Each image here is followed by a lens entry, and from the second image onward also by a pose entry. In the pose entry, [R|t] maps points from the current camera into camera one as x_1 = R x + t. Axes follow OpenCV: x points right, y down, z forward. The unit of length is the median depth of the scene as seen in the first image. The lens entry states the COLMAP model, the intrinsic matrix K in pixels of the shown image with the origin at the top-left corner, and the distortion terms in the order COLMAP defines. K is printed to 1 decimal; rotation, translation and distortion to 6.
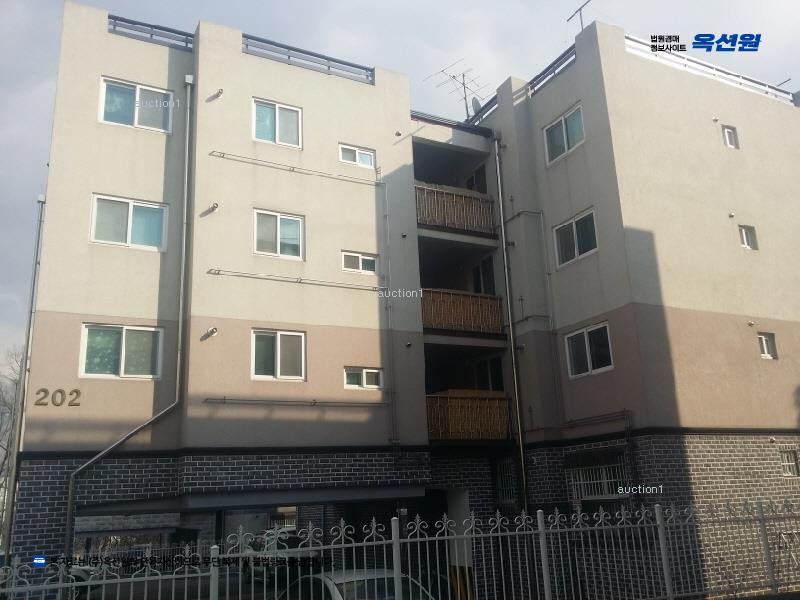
lens RADIAL K [[718.6, 0, 400.0], [0, 718.6, 300.0], [0, 0, 1]] dist [0.085151, -0.170148]
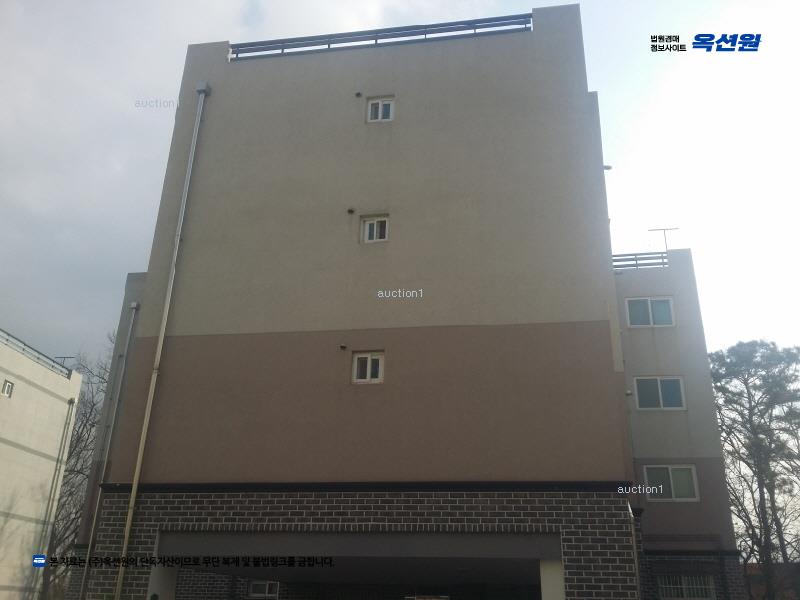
lens RADIAL K [[718.6, 0, 400.0], [0, 718.6, 300.0], [0, 0, 1]] dist [0.085151, -0.170148]
pose [[0.607182, 0.376550, 0.699671, -1.079625], [-0.270806, 0.925923, -0.263306, 0.244662], [-0.746990, -0.029601, 0.664176, 0.514985]]
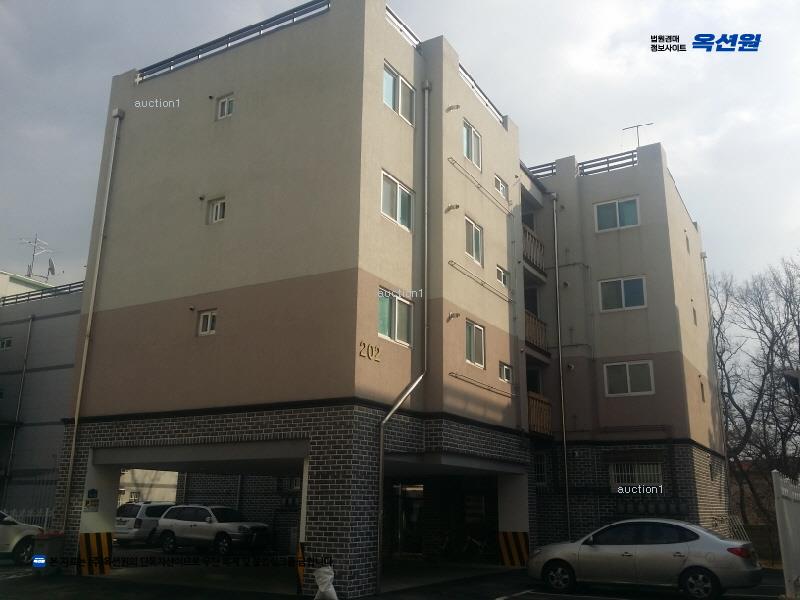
lens RADIAL K [[718.6, 0, 400.0], [0, 718.6, 300.0], [0, 0, 1]] dist [0.085151, -0.170148]
pose [[0.845790, 0.202236, 0.493700, -0.815097], [-0.198934, 0.978181, -0.059888, 0.095082], [-0.495040, -0.047561, 0.867567, 0.038739]]
